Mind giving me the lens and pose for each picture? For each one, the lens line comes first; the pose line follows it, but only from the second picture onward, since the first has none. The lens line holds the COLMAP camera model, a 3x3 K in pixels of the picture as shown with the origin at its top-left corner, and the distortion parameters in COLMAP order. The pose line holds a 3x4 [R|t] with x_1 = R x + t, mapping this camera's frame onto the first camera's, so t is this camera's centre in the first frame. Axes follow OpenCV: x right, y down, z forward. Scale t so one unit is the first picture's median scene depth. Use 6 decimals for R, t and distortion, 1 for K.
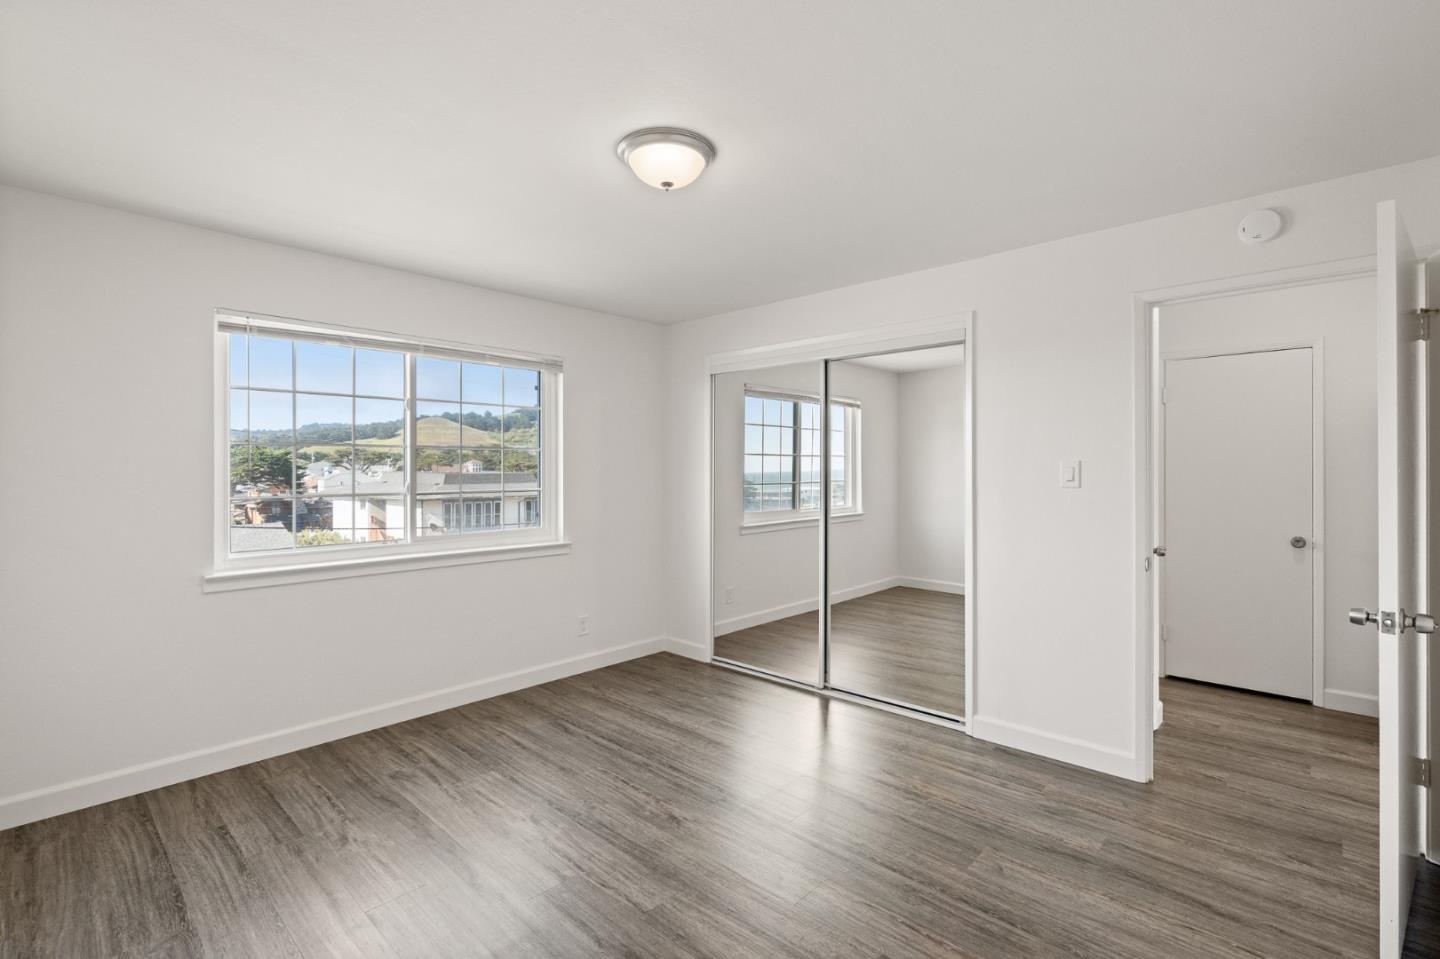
lens RADIAL K [[652.2, 0, 714.6], [0, 652.2, 473.2], [0, 0, 1]] dist [0.002231, 0.000016]
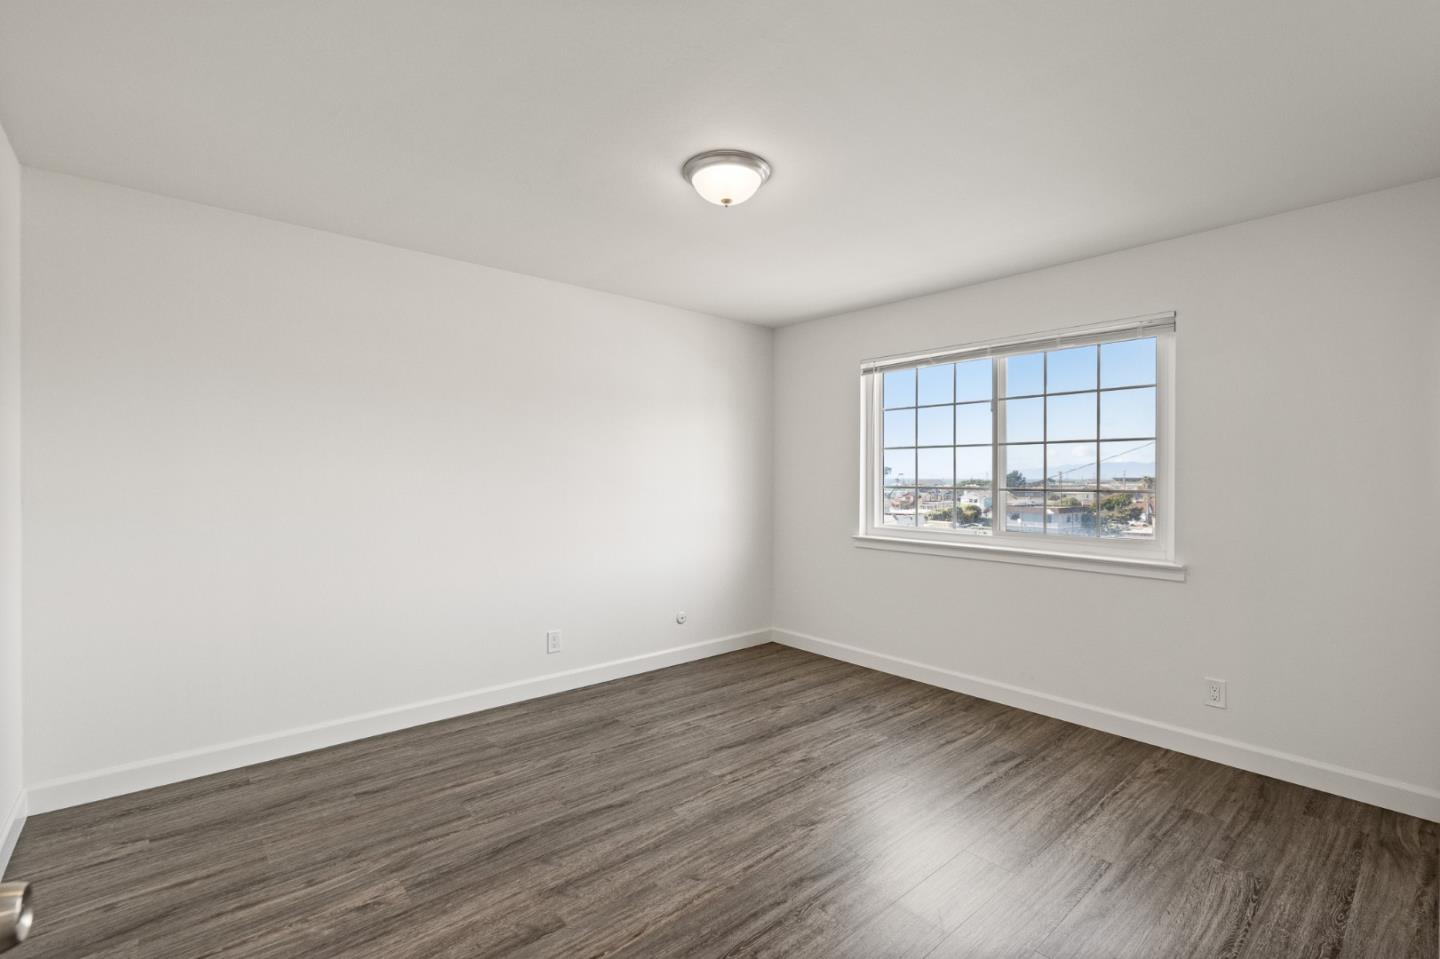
lens RADIAL K [[652.2, 0, 714.2], [0, 652.2, 477.4], [0, 0, 1]] dist [0.002231, 0.000016]
pose [[-0.091378, 0.016811, -0.995674, 0.706870], [0.000261, 0.999858, 0.016857, -0.006514], [0.995816, 0.001280, -0.091369, 0.721542]]
